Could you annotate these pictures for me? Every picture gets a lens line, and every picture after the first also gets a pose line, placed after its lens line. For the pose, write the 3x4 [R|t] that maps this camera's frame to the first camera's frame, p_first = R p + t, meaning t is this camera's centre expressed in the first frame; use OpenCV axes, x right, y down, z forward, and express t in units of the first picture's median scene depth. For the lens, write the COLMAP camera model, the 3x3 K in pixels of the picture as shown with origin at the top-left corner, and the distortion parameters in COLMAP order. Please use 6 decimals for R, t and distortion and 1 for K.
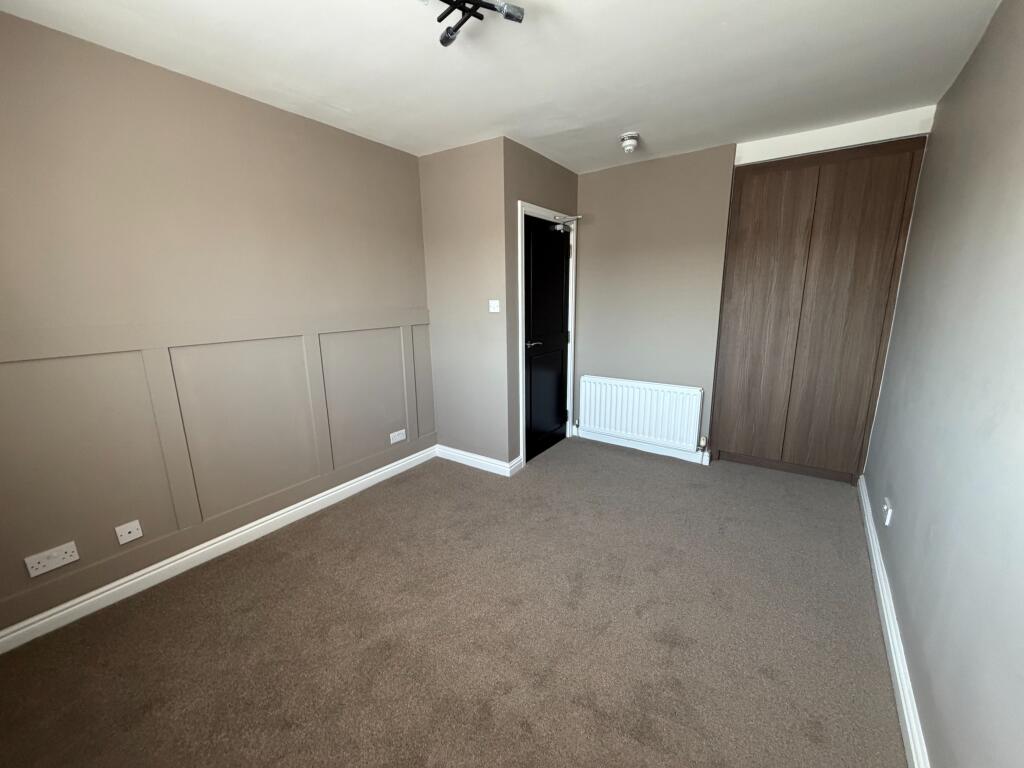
lens RADIAL K [[412.6, 0, 507.8], [0, 412.6, 381.7], [0, 0, 1]] dist [0.002093, 0.000135]
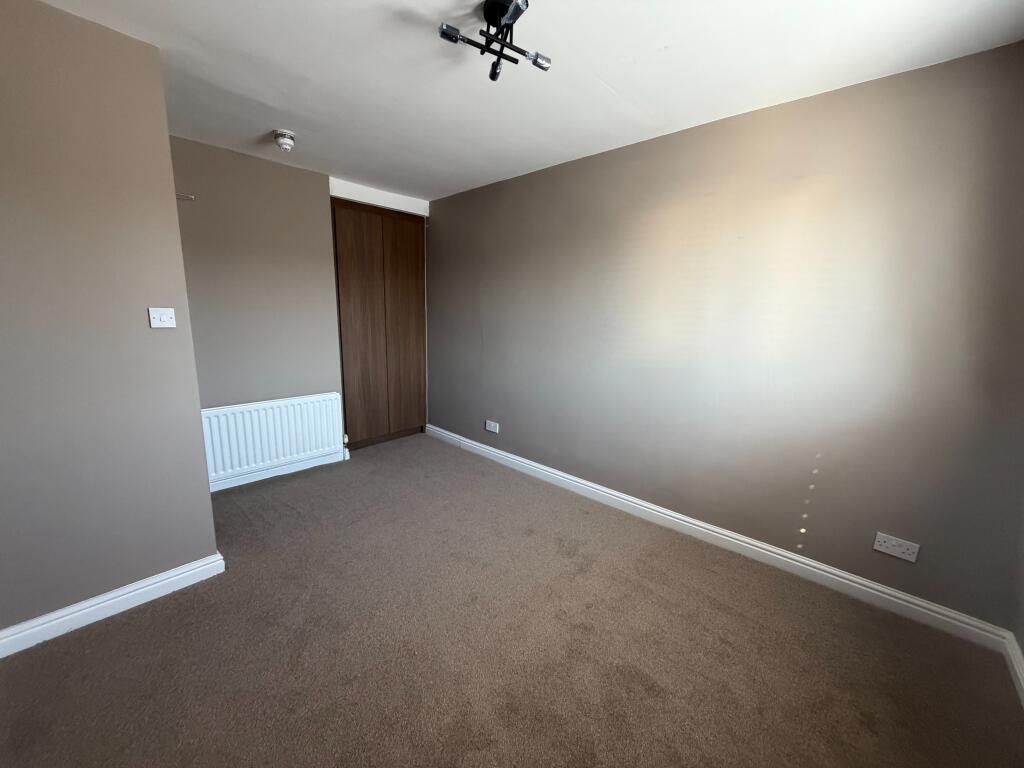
lens RADIAL K [[412.6, 0, 507.8], [0, 412.6, 381.7], [0, 0, 1]] dist [0.002093, 0.000135]
pose [[0.117271, -0.156316, 0.980721, -0.573617], [0.181144, 0.974335, 0.133637, -0.078368], [-0.976440, 0.161980, 0.142577, 0.422078]]
